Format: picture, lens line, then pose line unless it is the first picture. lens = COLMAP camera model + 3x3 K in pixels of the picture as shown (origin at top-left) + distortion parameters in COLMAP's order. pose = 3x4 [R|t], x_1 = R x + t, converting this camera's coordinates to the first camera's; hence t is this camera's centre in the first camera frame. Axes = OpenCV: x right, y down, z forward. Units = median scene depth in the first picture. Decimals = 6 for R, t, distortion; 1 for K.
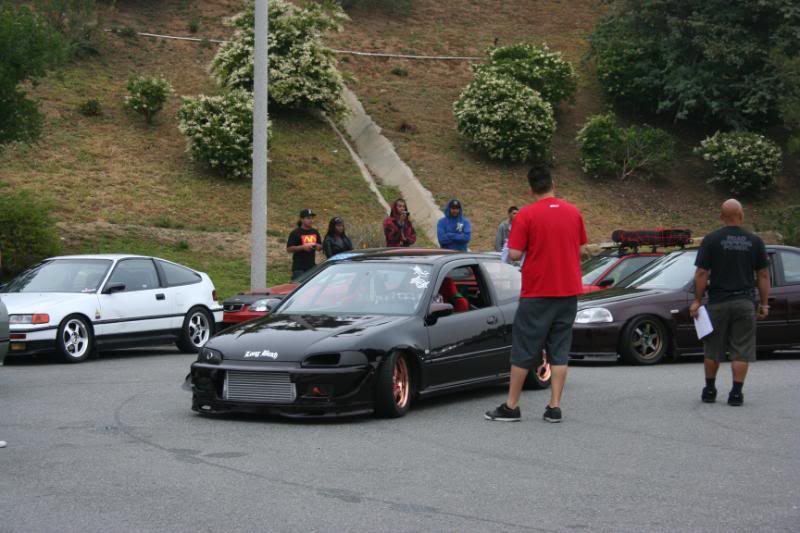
lens RADIAL K [[1948.4, 0, 400.0], [0, 1948.4, 266.5], [0, 0, 1]] dist [0.122710, 0.084799]
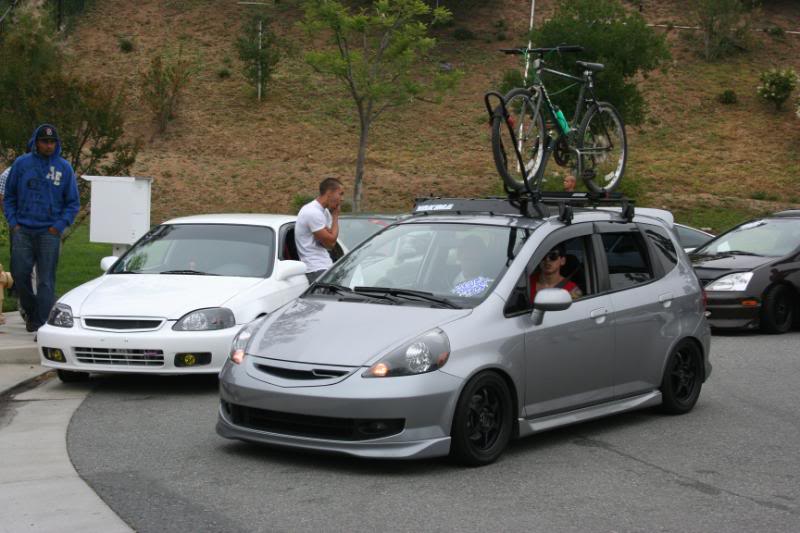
lens RADIAL K [[1621.1, 0, 400.0], [0, 1621.1, 266.5], [0, 0, 1]] dist [0.071568, 0.161594]
pose [[0.901286, 0.036329, -0.431699, 0.096530], [-0.027678, 0.999271, 0.026306, 0.000260], [0.432340, -0.011761, 0.901634, 0.036755]]
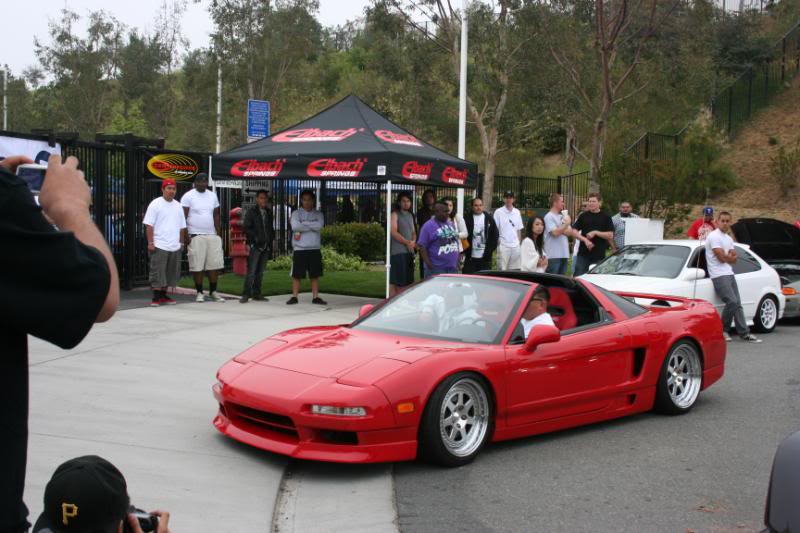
lens RADIAL K [[1034.0, 0, 400.0], [0, 1034.0, 266.5], [0, 0, 1]] dist [-0.037136, 0.060130]
pose [[0.501918, 0.041184, -0.863934, 0.179688], [-0.040788, 0.998881, 0.023920, 0.004533], [0.863953, 0.023233, 0.503037, 0.089972]]
